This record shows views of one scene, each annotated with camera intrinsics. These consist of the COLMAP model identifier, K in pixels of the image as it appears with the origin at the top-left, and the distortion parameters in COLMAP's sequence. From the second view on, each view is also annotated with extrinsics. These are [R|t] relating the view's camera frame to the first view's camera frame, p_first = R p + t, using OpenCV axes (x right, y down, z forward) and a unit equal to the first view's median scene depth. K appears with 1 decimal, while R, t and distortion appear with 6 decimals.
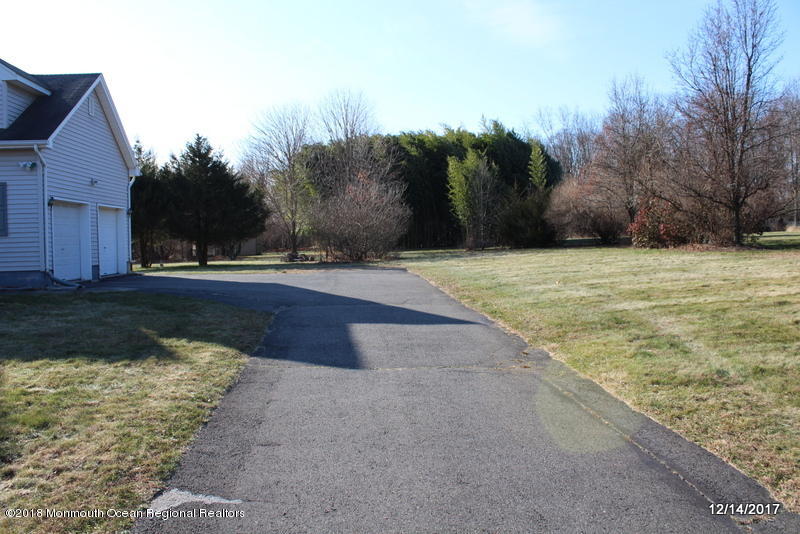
lens RADIAL K [[662.9, 0, 400.0], [0, 662.9, 267.0], [0, 0, 1]] dist [-0.164897, 0.143297]
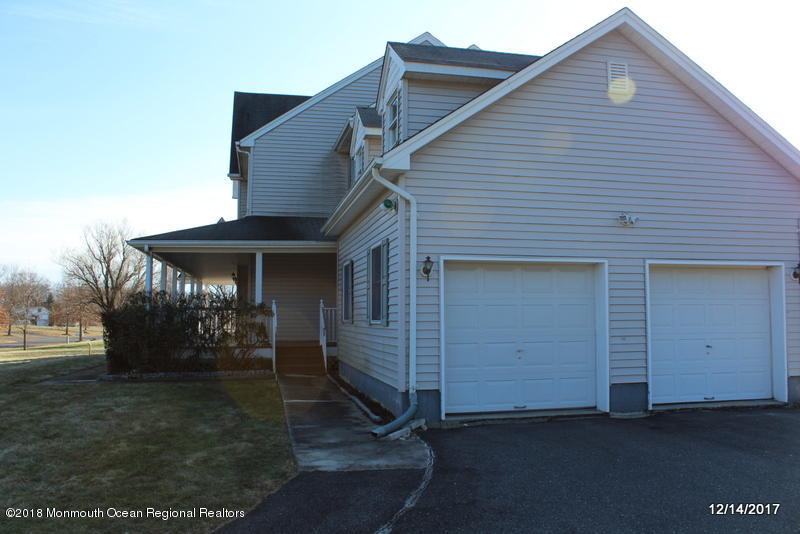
lens RADIAL K [[662.9, 0, 400.0], [0, 662.9, 267.0], [0, 0, 1]] dist [-0.164897, 0.143297]
pose [[0.110084, -0.069082, -0.991519, 0.015306], [-0.043594, 0.996286, -0.074254, -0.048409], [0.992966, 0.051398, 0.106663, 0.772602]]
